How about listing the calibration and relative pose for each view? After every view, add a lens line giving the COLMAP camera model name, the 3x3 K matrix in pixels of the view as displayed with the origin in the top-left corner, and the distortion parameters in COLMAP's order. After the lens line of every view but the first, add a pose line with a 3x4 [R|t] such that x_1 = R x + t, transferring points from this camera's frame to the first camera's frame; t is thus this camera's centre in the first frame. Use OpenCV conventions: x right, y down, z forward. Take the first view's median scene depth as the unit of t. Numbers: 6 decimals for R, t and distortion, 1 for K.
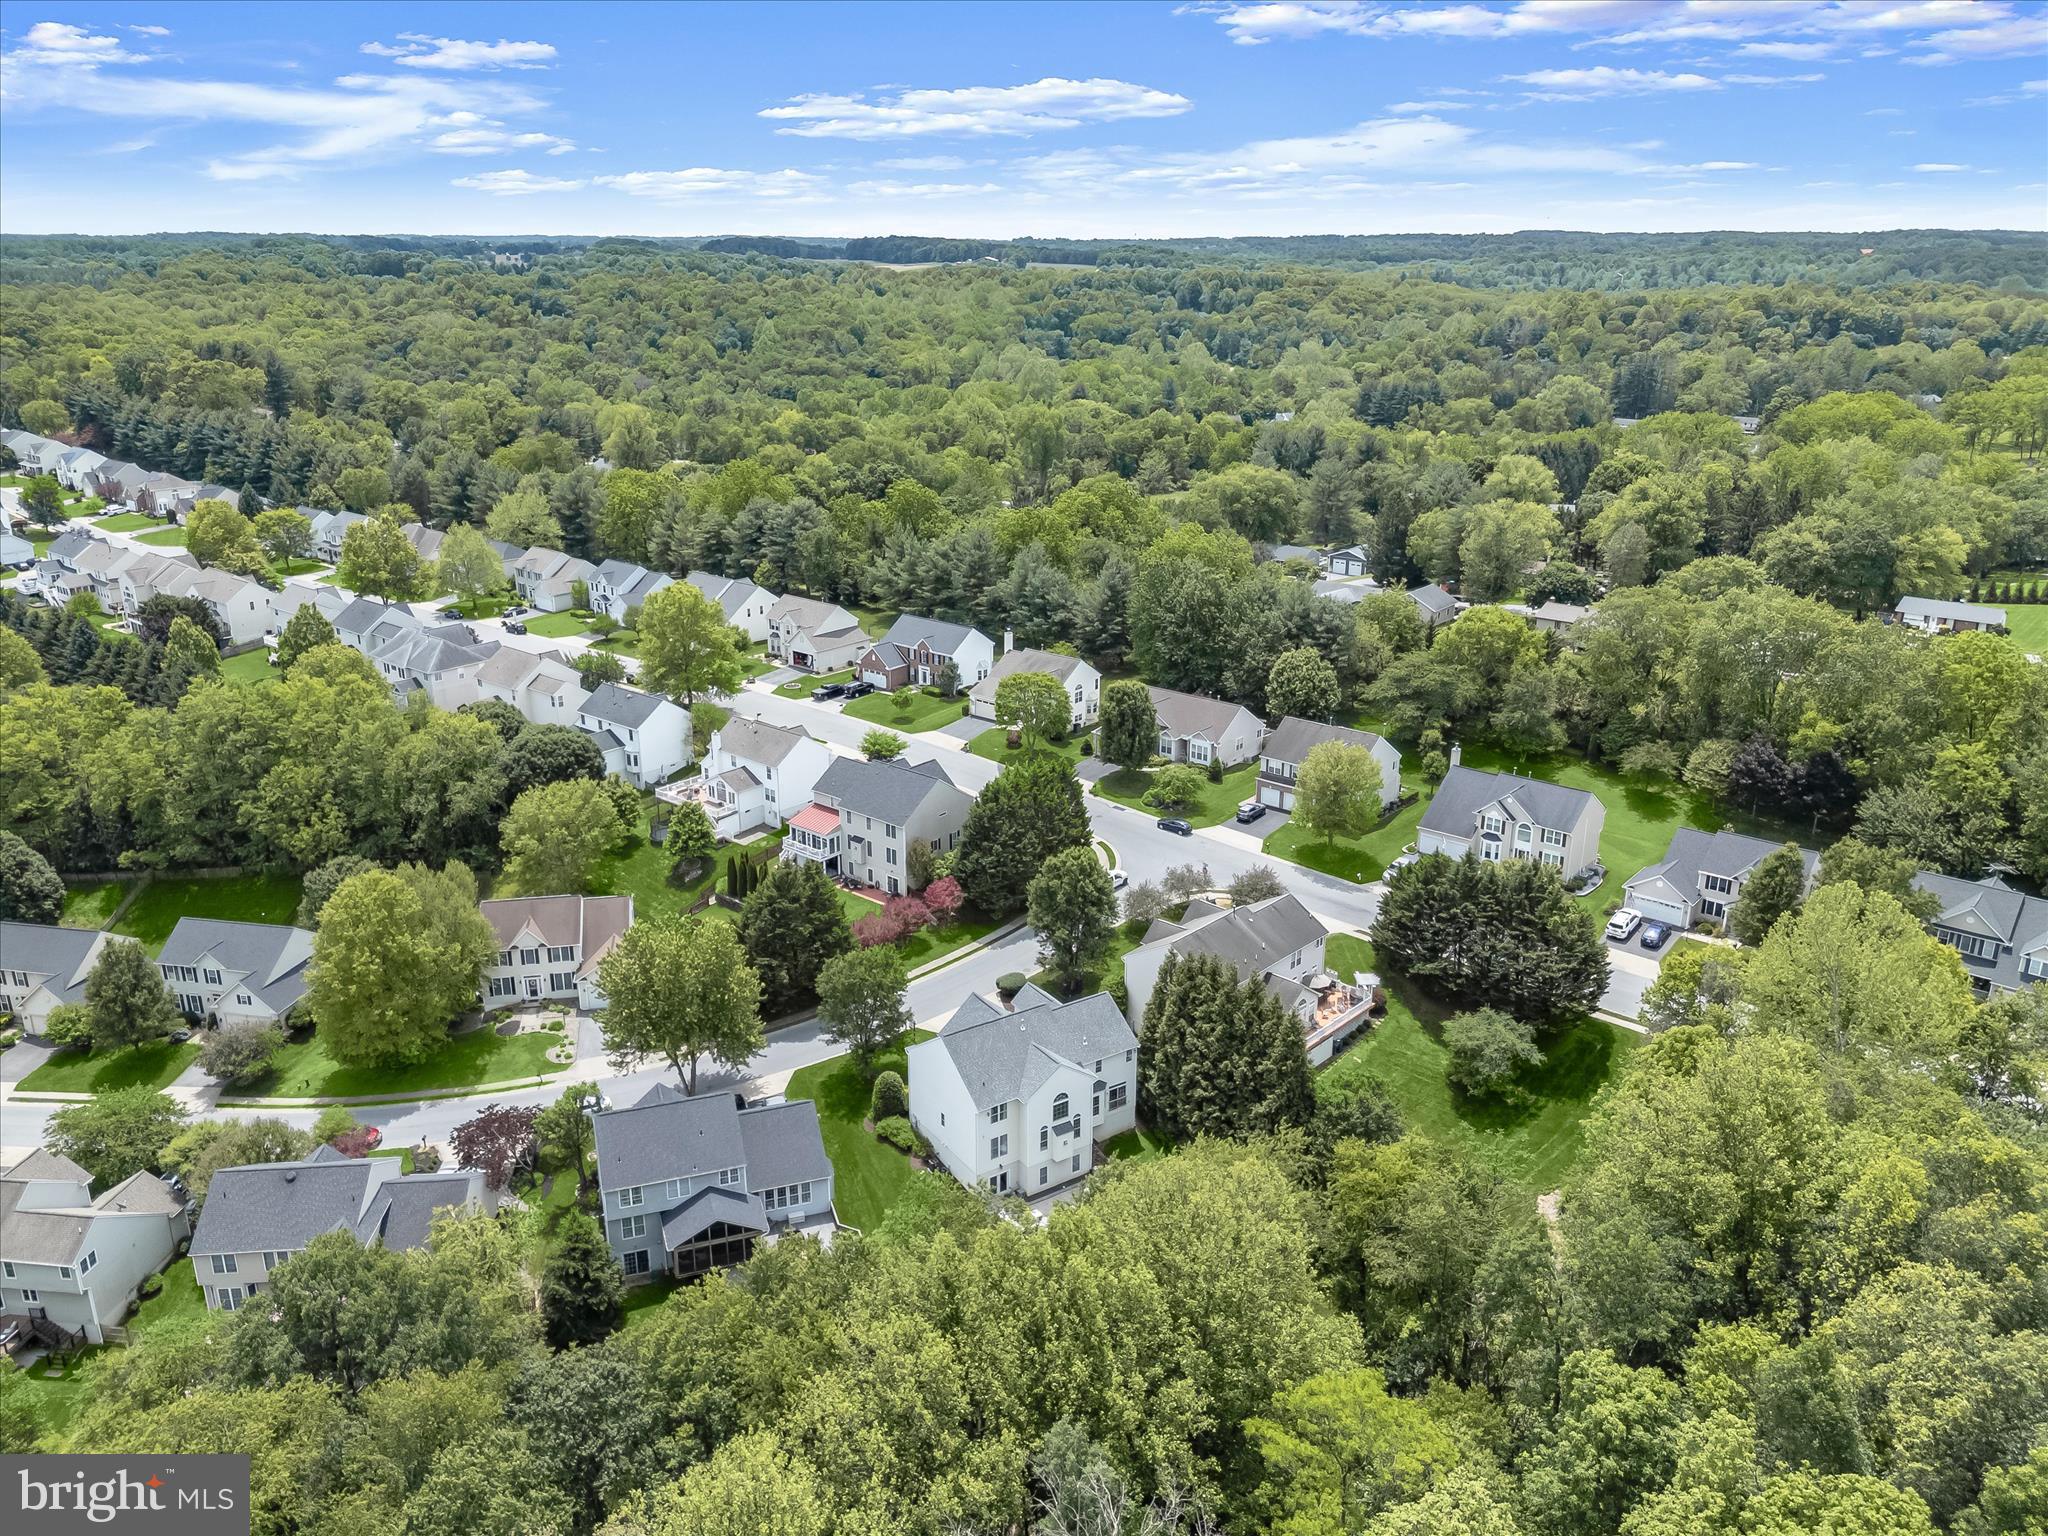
lens RADIAL K [[1513.2, 0, 1024.0], [0, 1513.2, 768.0], [0, 0, 1]] dist [0.086367, -0.082274]
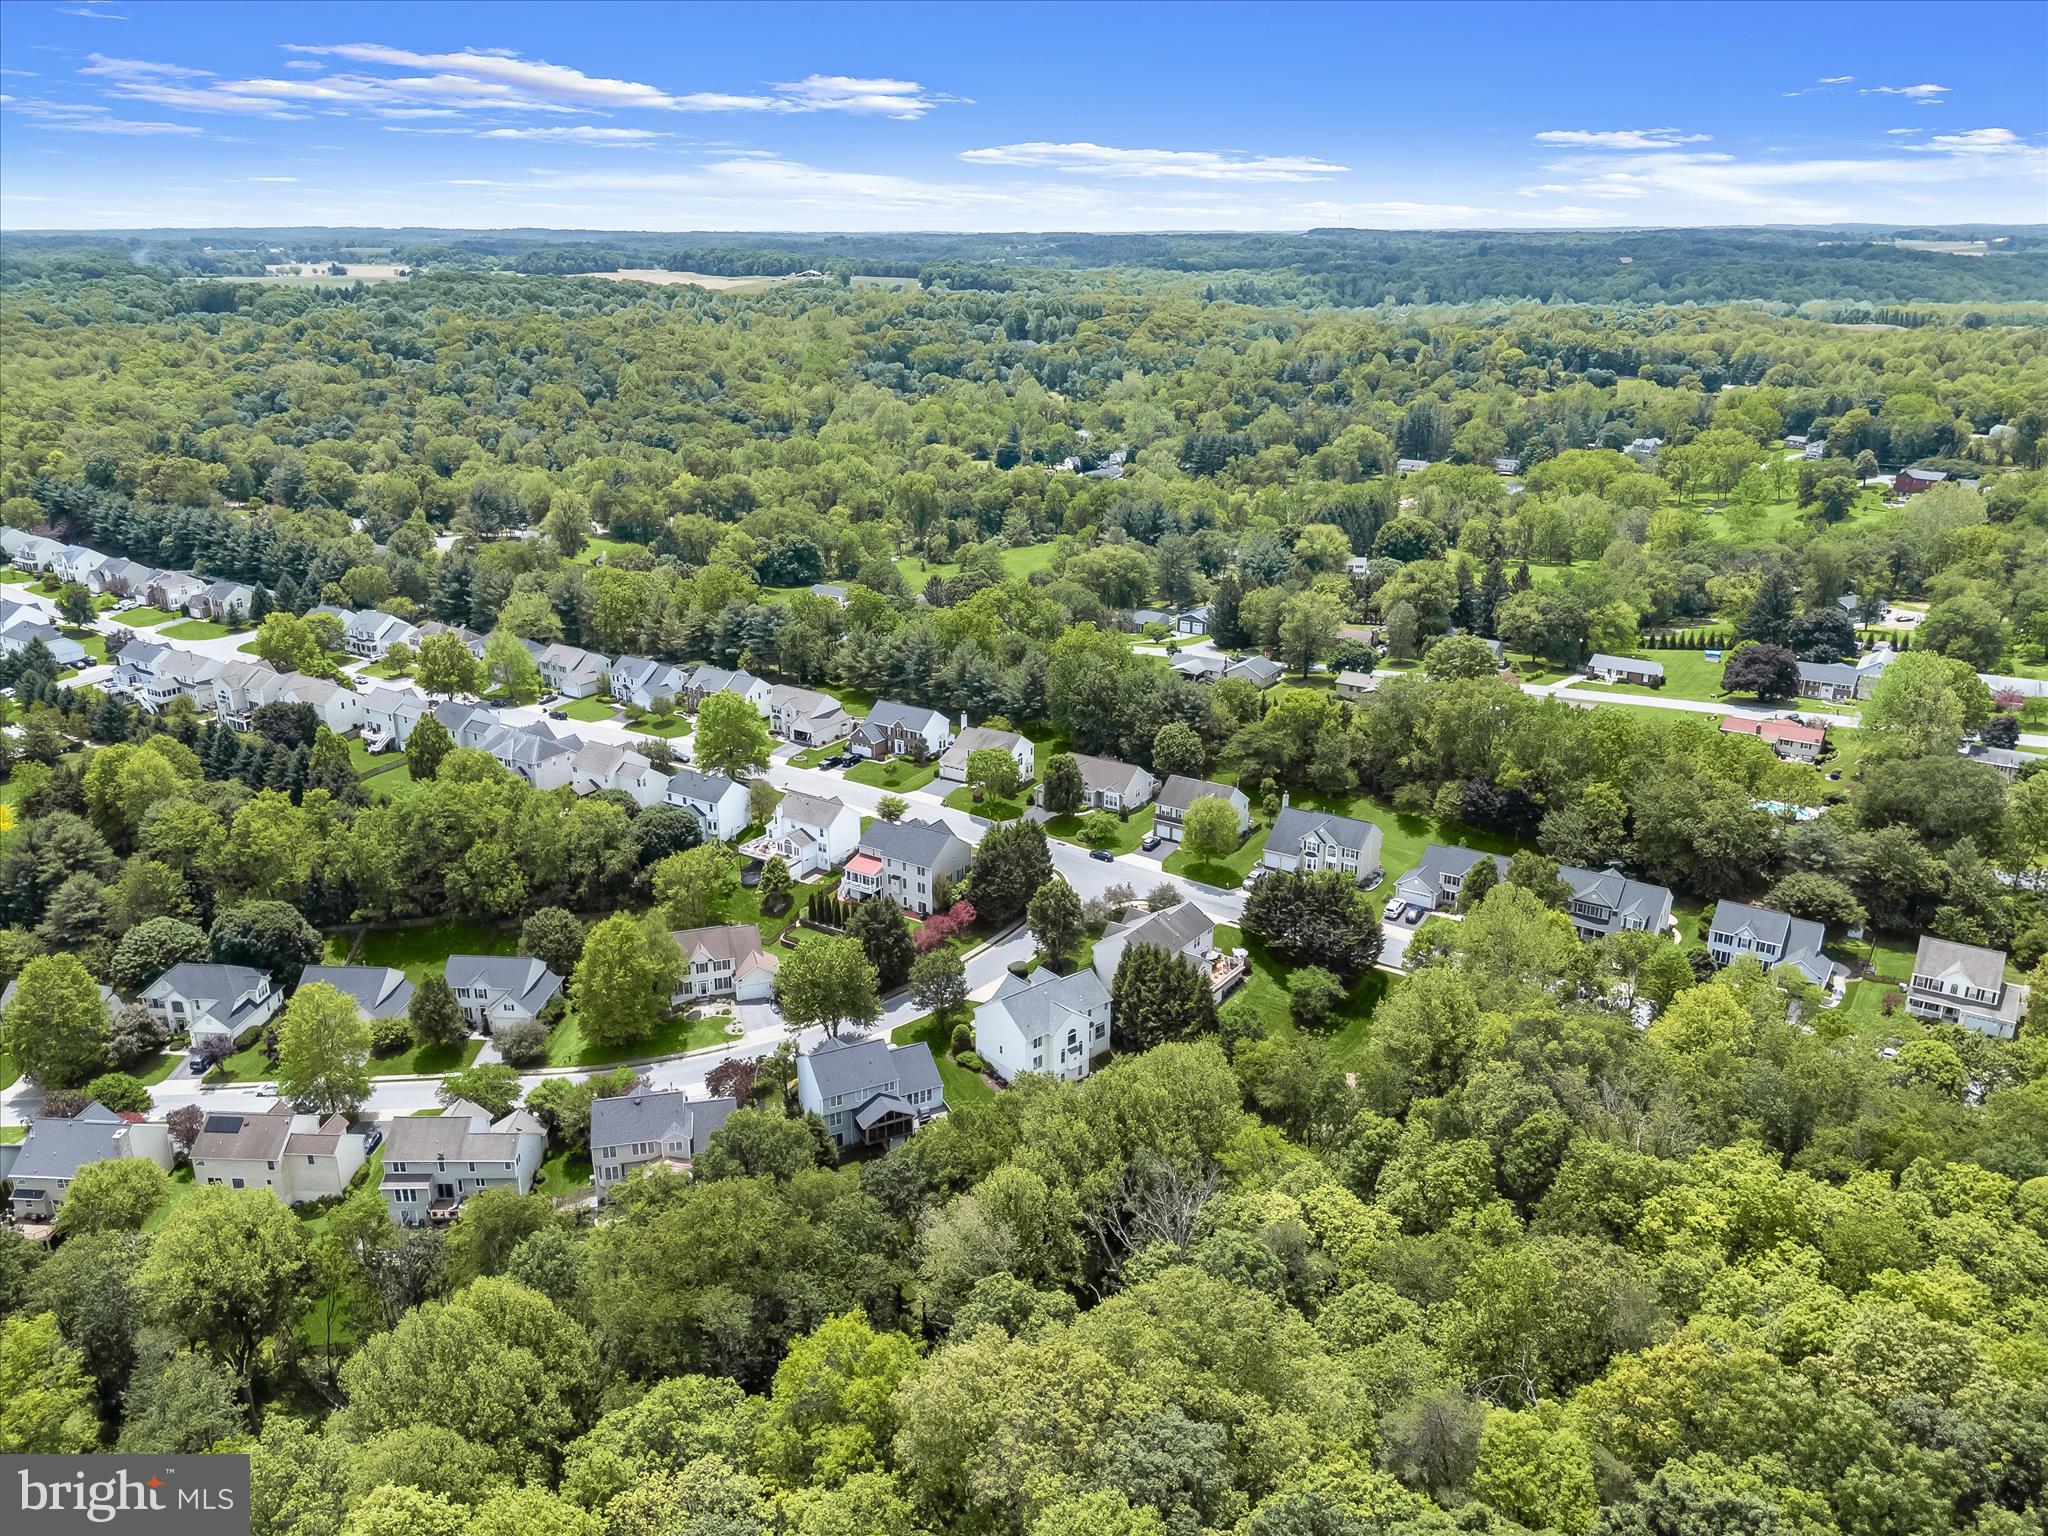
lens RADIAL K [[1523.0, 0, 1027.6], [0, 1523.0, 764.2], [0, 0, 1]] dist [0.137503, -0.214991]
pose [[0.992457, -0.040766, 0.115619, -0.132604], [0.040318, 0.999168, 0.006208, -0.059424], [-0.115776, -0.001500, 0.993274, -0.436528]]
